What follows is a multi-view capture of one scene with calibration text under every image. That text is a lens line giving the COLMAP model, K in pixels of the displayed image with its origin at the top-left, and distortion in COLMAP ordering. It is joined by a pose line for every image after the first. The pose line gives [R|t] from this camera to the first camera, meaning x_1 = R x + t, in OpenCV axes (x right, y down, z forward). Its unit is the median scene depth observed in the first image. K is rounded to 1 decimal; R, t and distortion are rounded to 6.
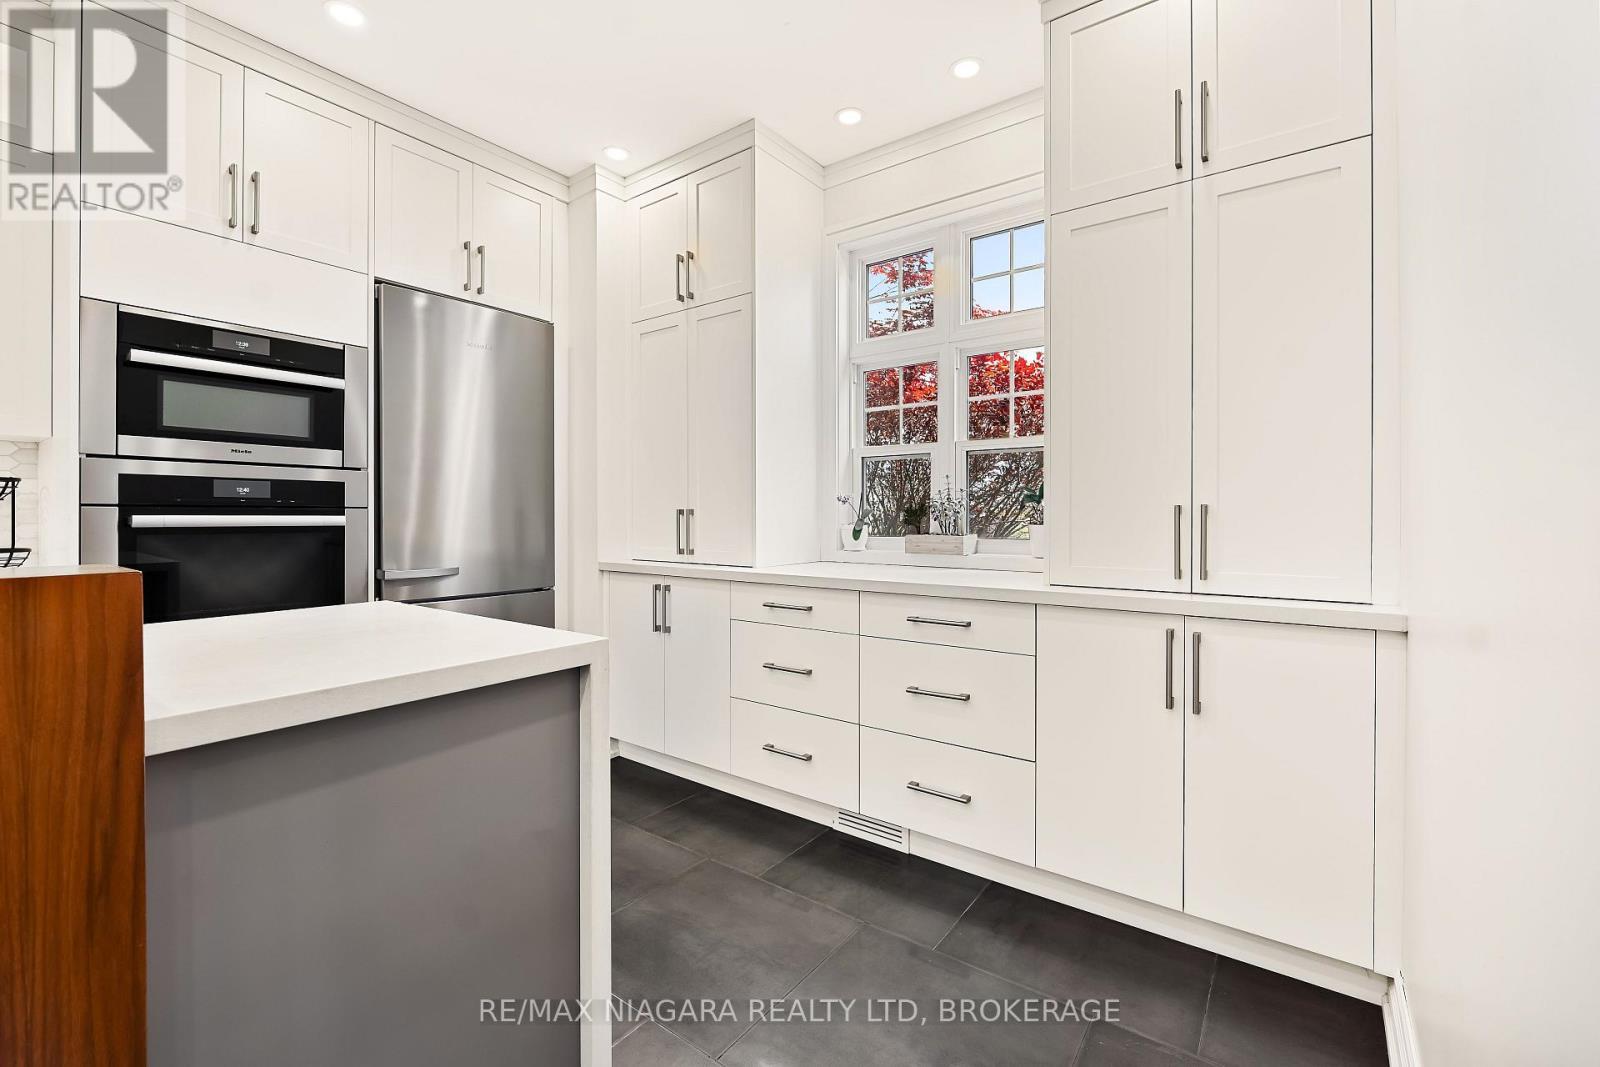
lens RADIAL K [[671.7, 0, 800.0], [0, 671.7, 533.5], [0, 0, 1]] dist [-0.012416, -0.000199]
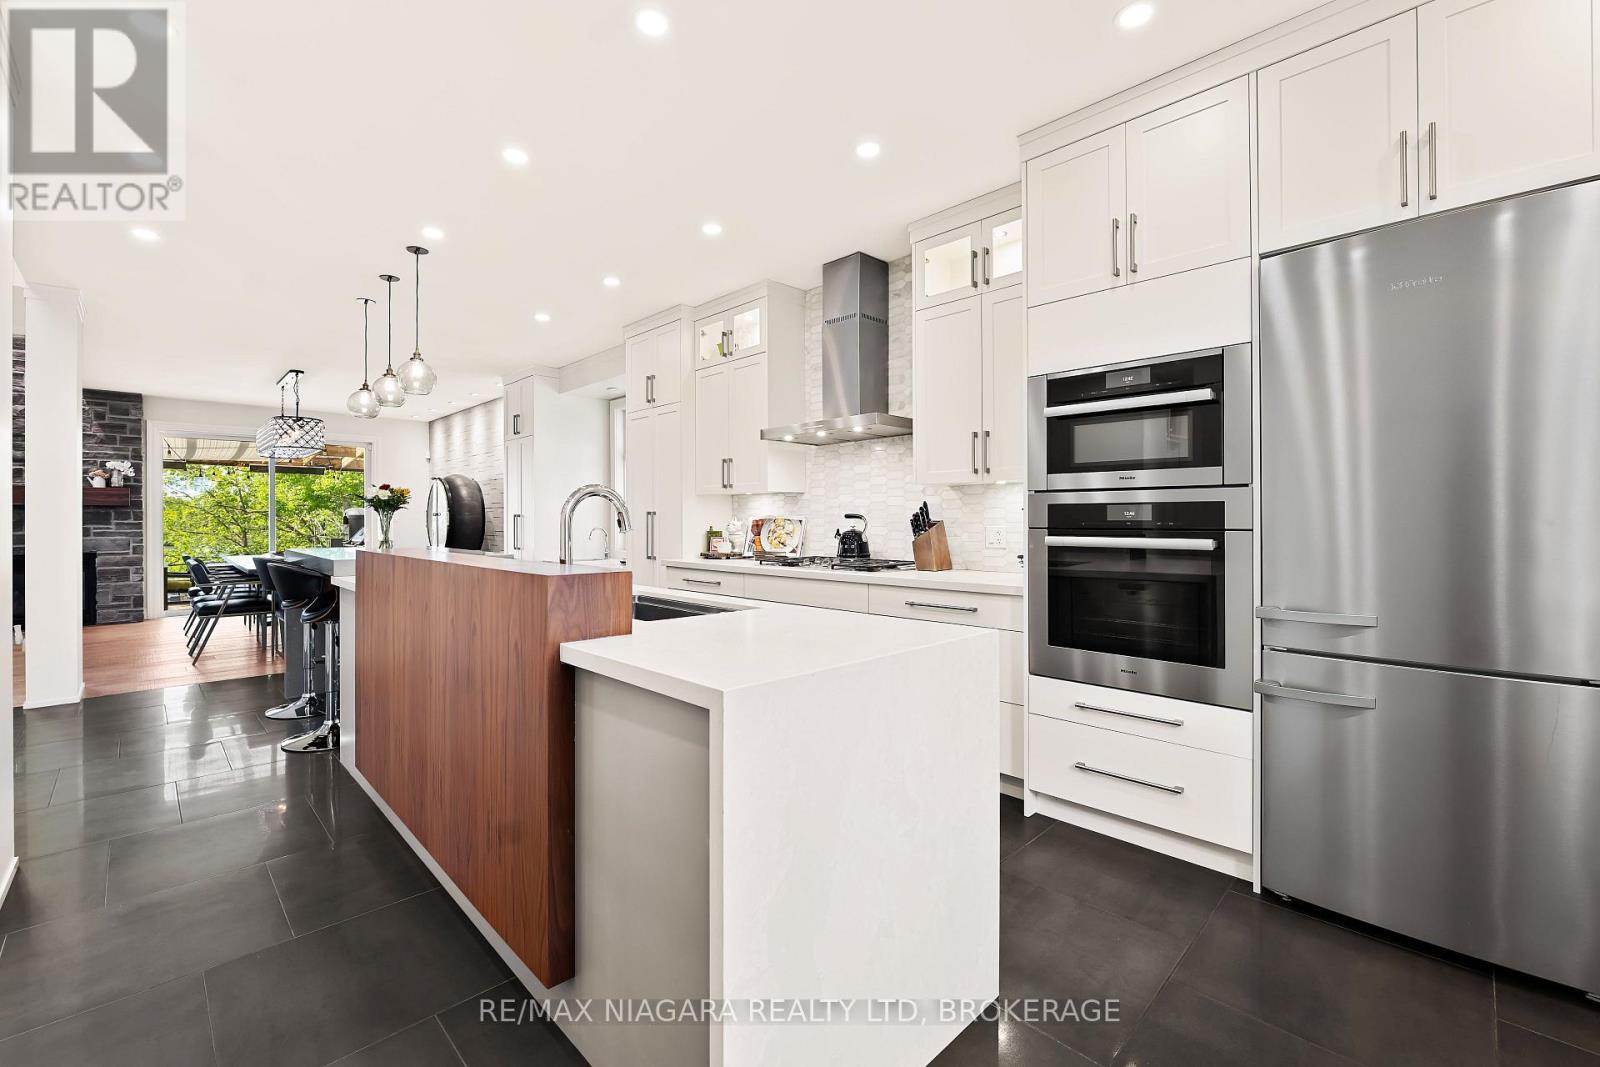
lens RADIAL K [[676.9, 0, 800.0], [0, 676.9, 533.5], [0, 0, 1]] dist [-0.019110, -0.000219]
pose [[-0.150563, 0.016448, -0.988464, 0.311627], [-0.025547, 0.999463, 0.020522, -0.040677], [0.988270, 0.028342, -0.150062, 0.614324]]
